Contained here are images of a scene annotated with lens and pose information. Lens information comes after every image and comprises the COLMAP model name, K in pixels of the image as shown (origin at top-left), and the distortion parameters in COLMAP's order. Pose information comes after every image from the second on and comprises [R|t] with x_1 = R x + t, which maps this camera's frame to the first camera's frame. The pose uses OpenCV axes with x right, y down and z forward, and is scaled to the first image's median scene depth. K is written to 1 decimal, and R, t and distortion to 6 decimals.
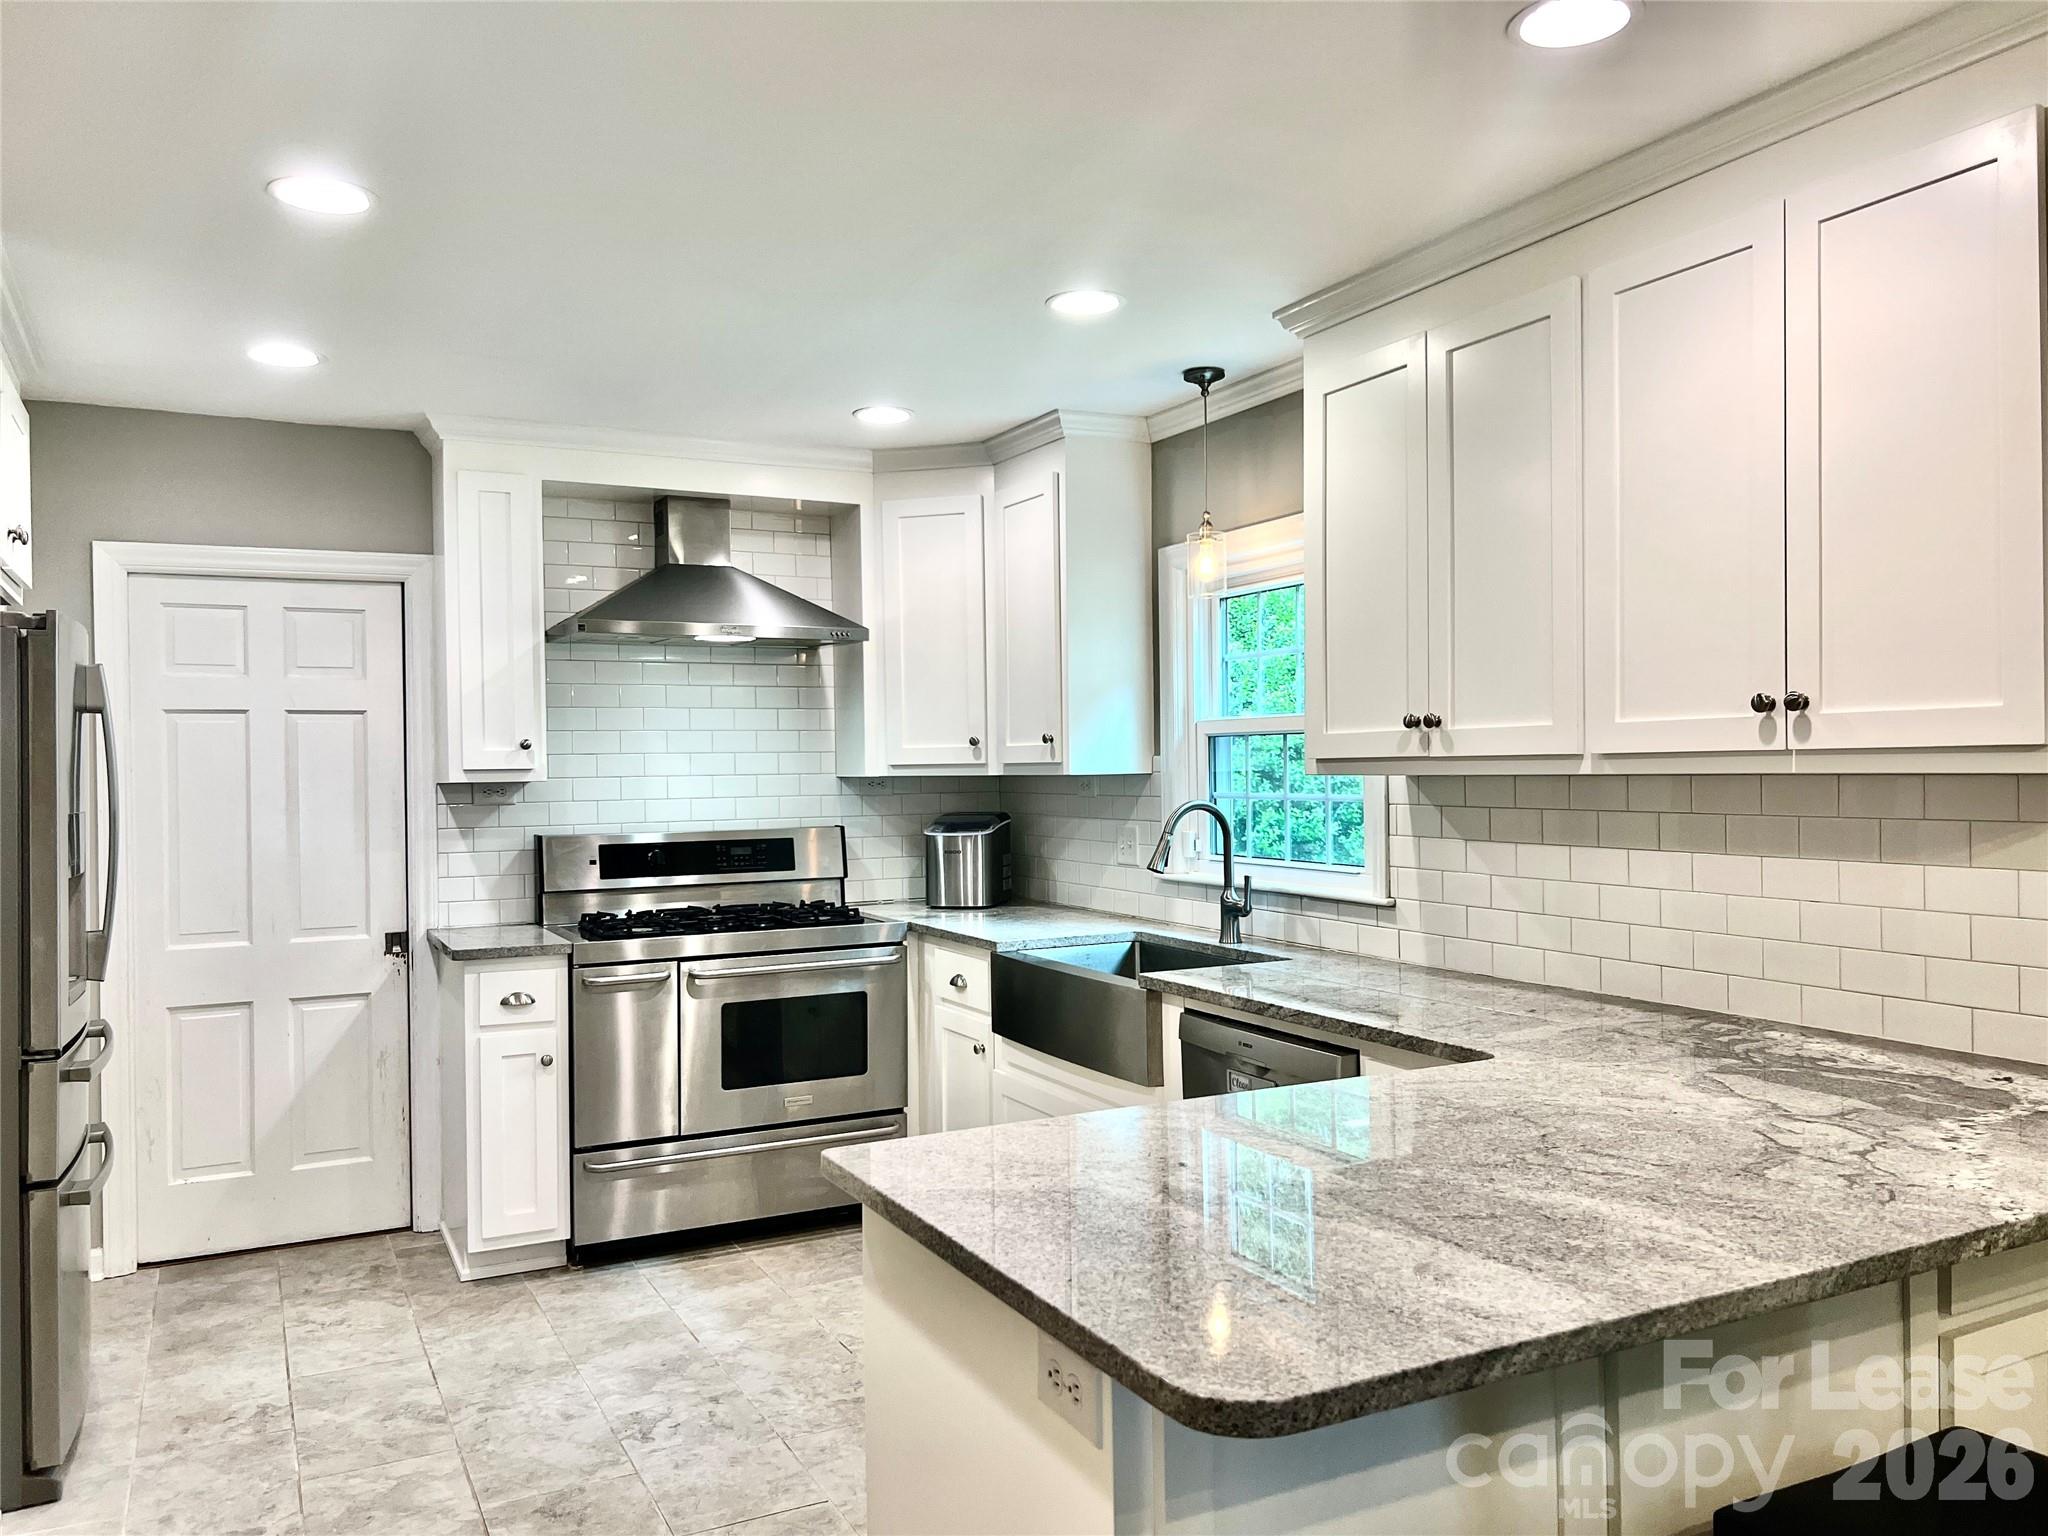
lens RADIAL K [[1541.9, 0, 1017.9], [0, 1541.9, 778.2], [0, 0, 1]] dist [0.066066, -0.081928]
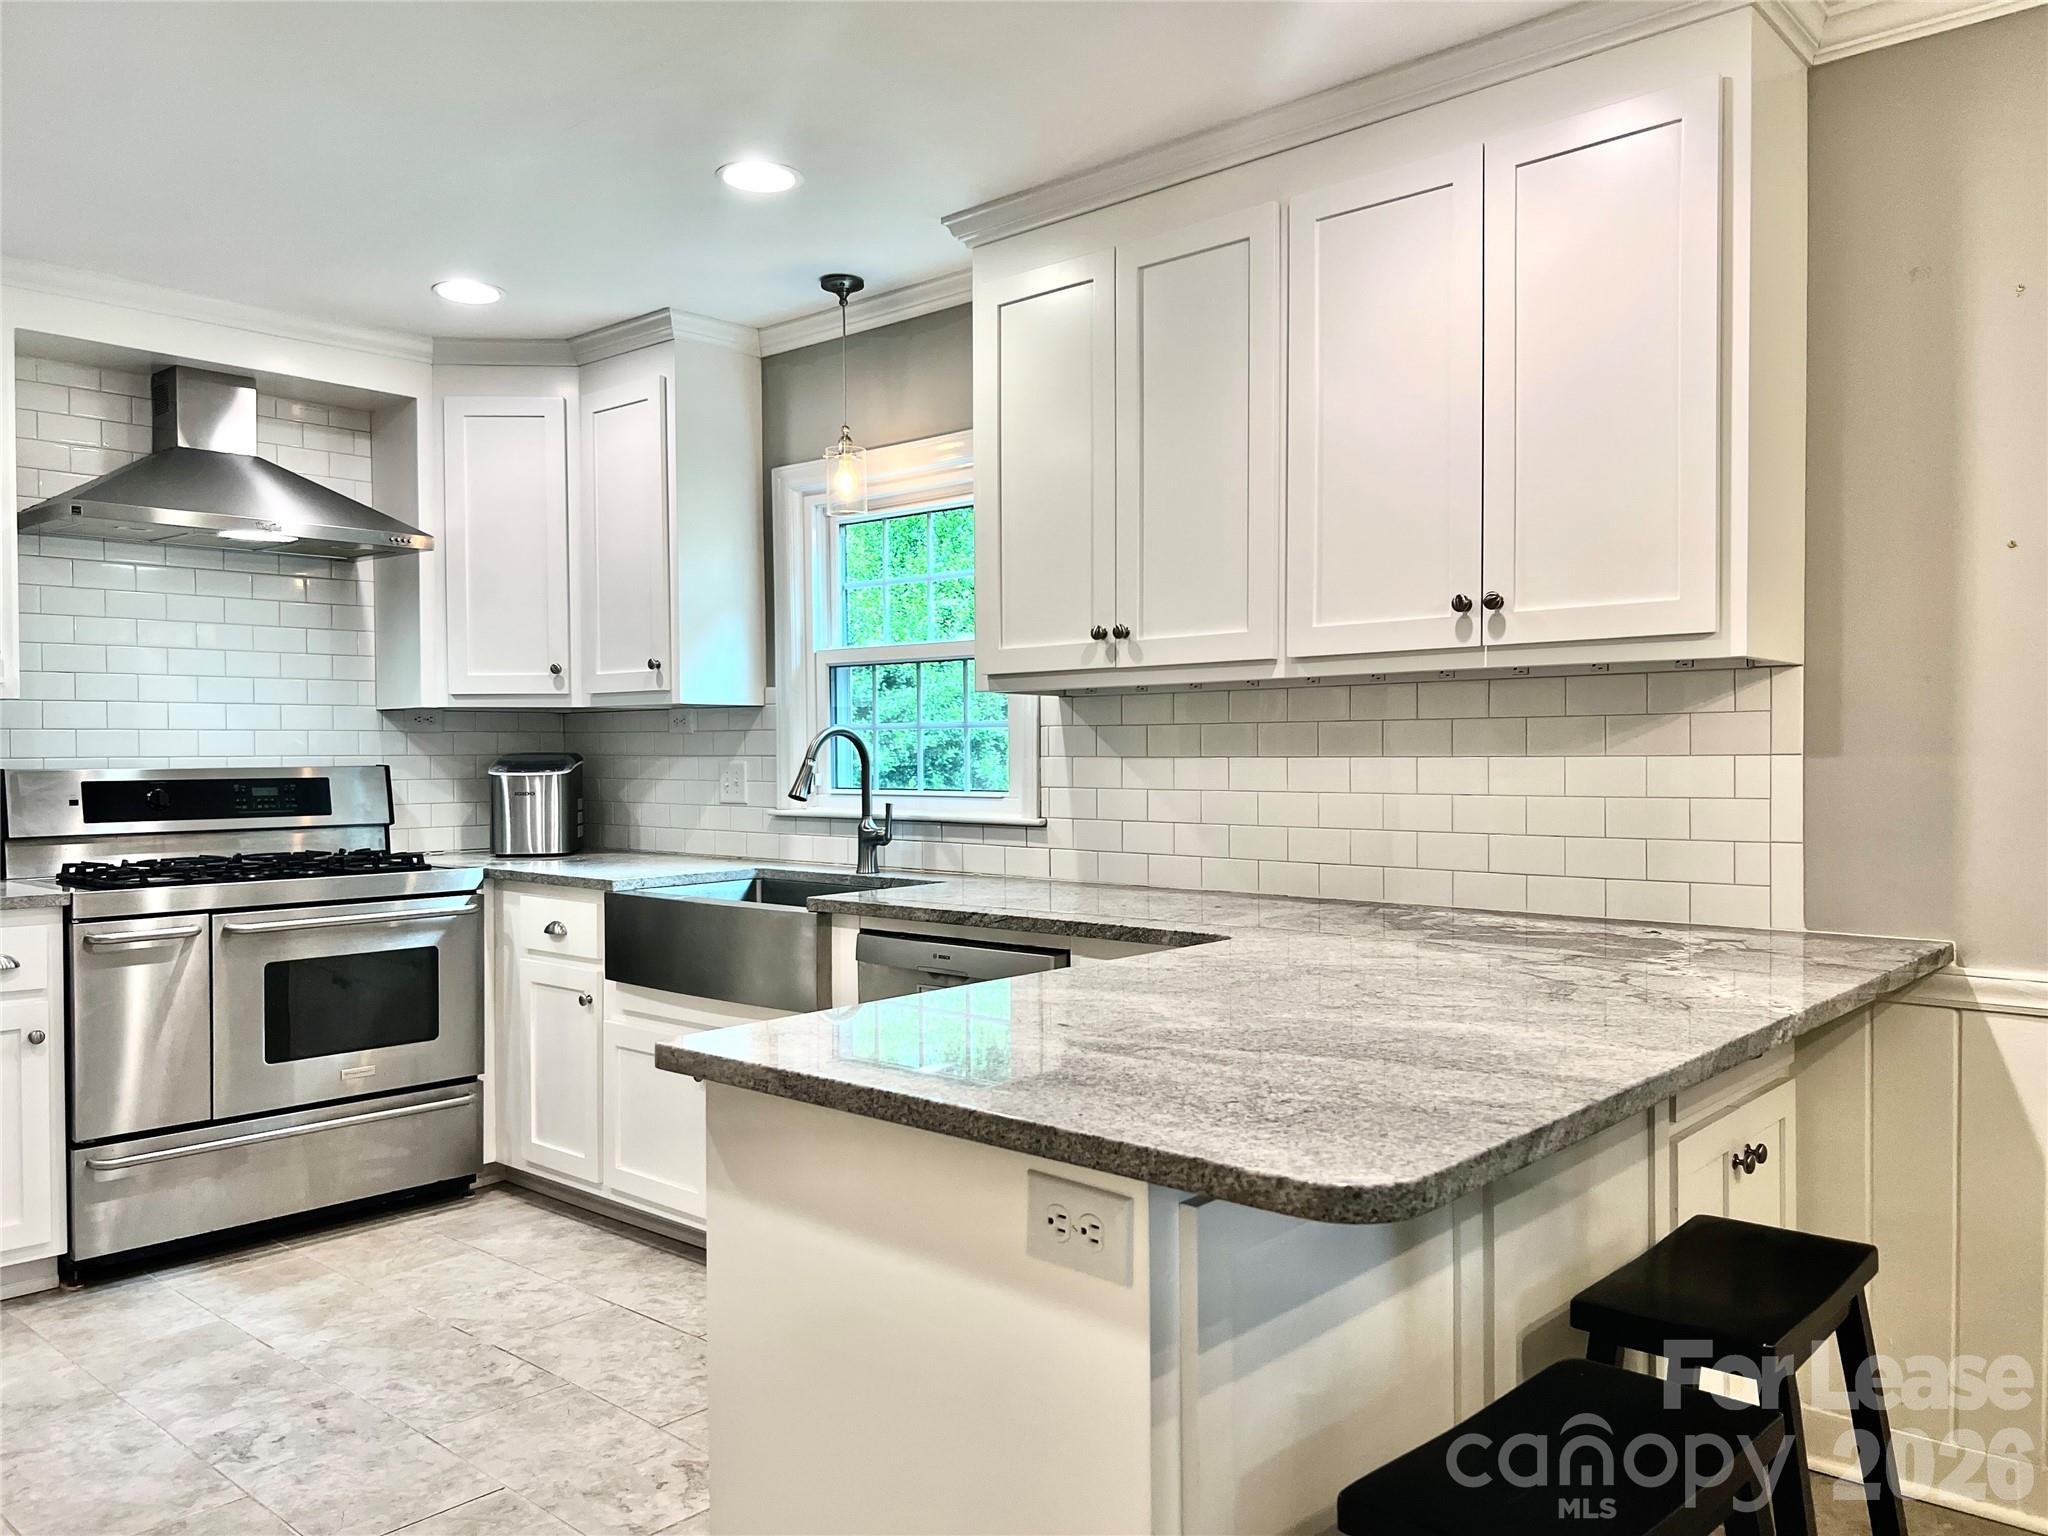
lens RADIAL K [[1541.9, 0, 1028.0], [0, 1541.9, 783.0], [0, 0, 1]] dist [0.066066, -0.081928]
pose [[0.932649, 0.000705, 0.360785, -0.113196], [-0.003555, 0.999967, 0.007238, 0.040248], [-0.360768, -0.008033, 0.932621, 0.051075]]
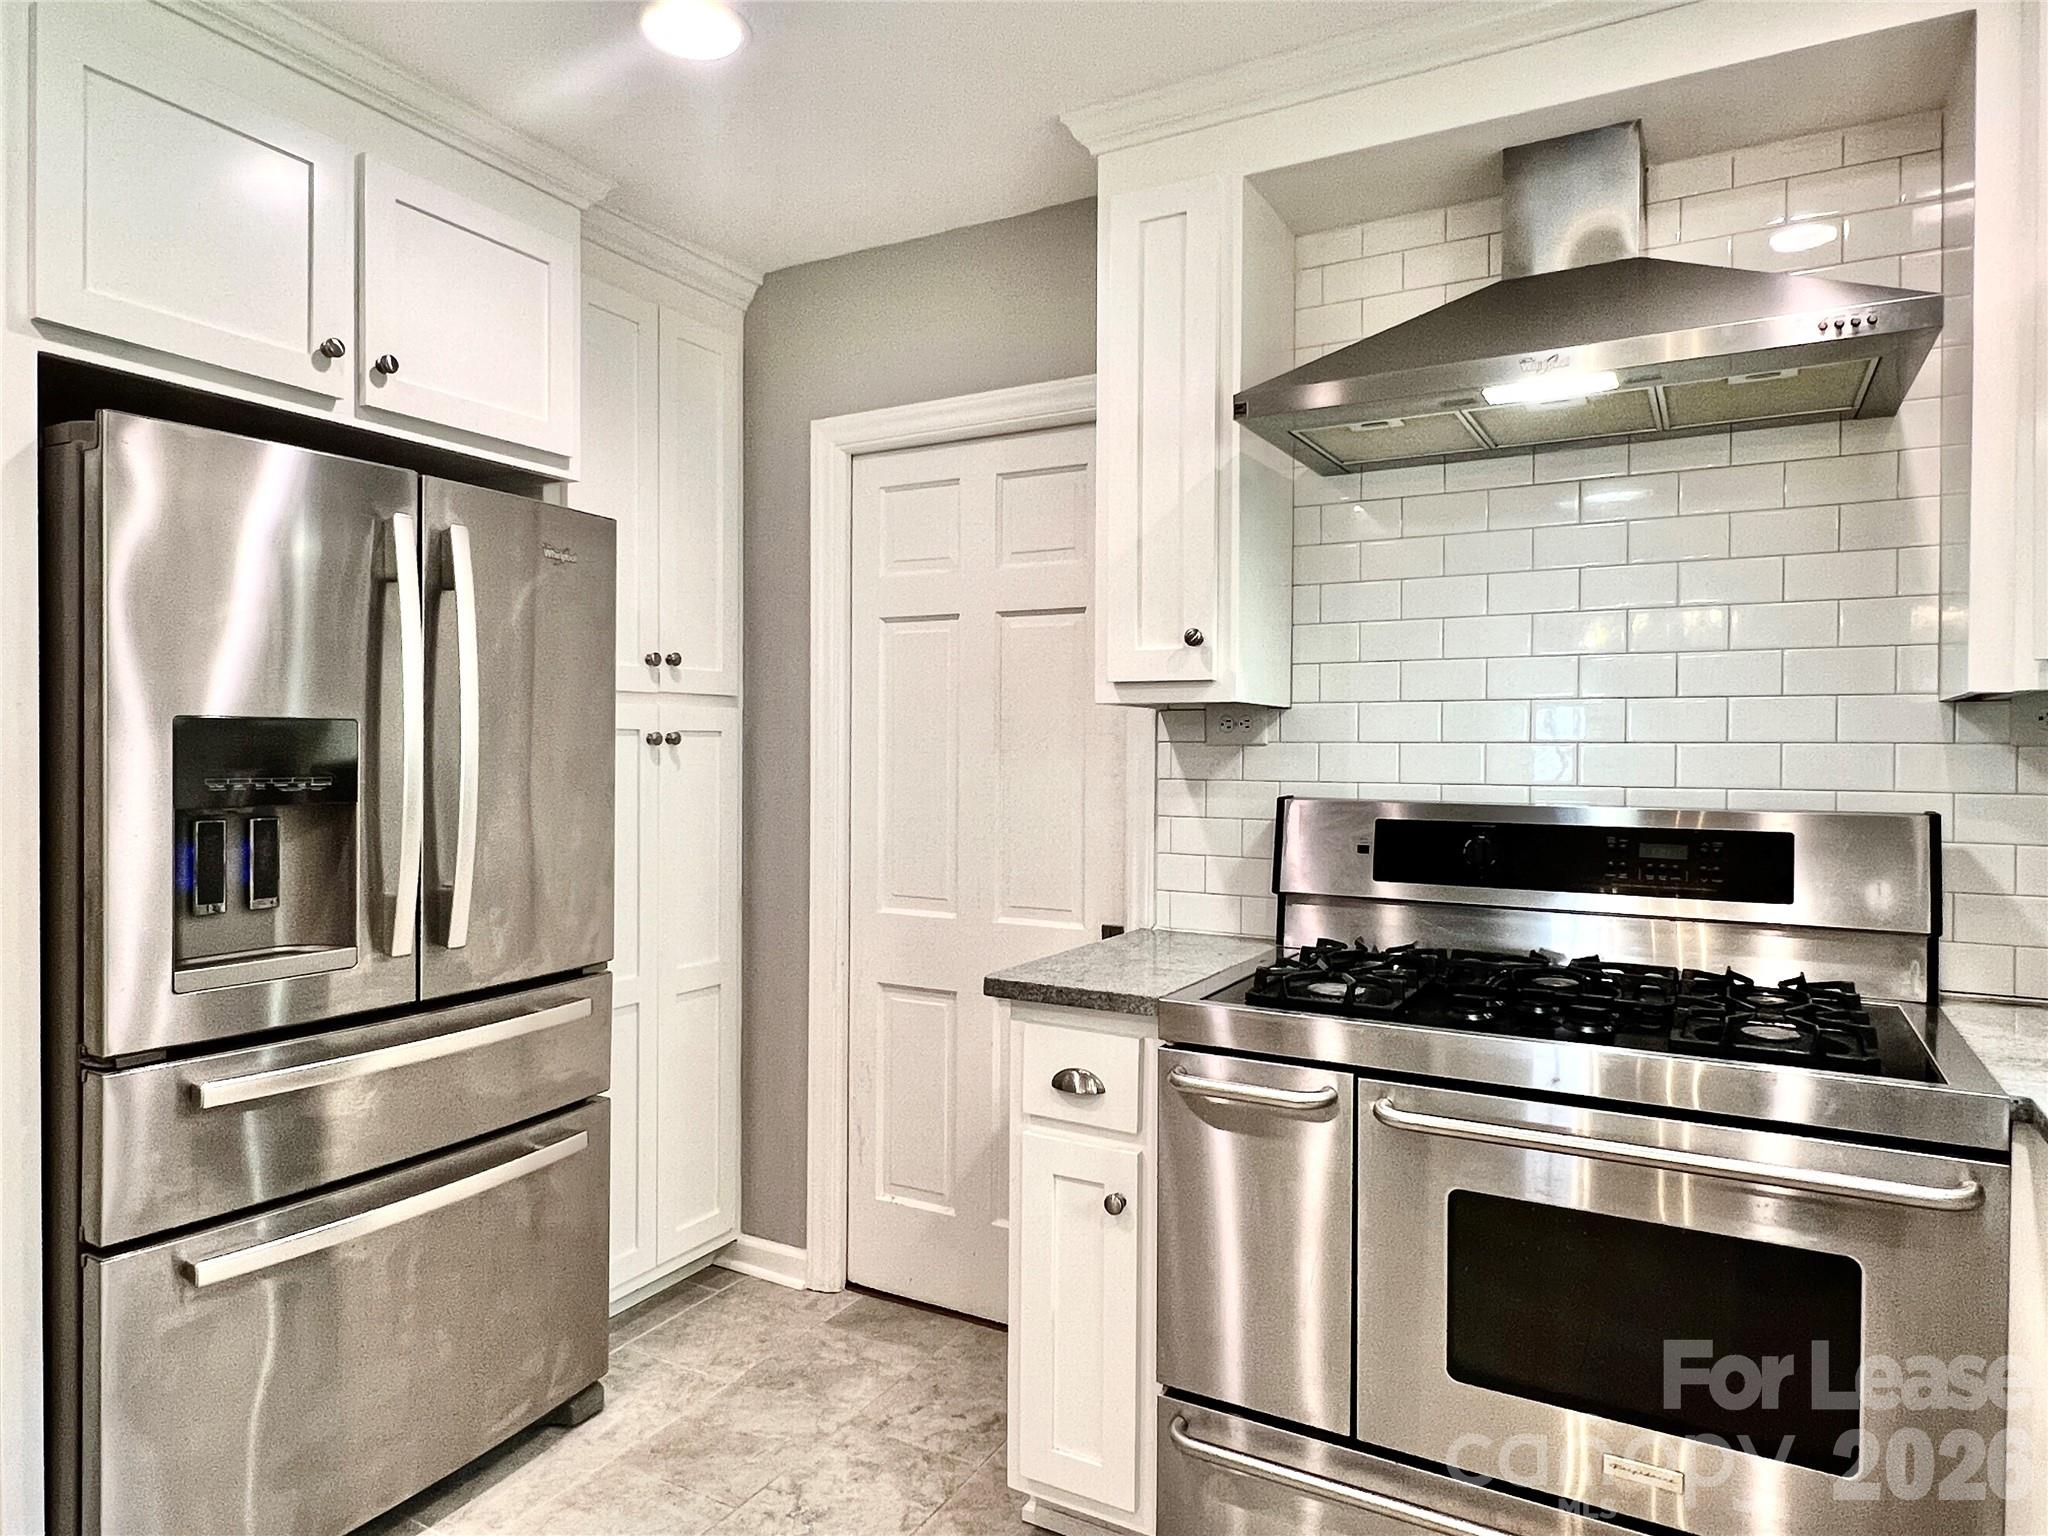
lens RADIAL K [[1241.9, 0, 1024.0], [0, 1241.9, 760.7], [0, 0, 1]] dist [-0.000043, -0.003894]
pose [[0.554933, 0.025401, -0.831507, 0.037006], [-0.020061, 0.999652, 0.017150, 0.018637], [0.831653, 0.007164, 0.555249, 0.722193]]
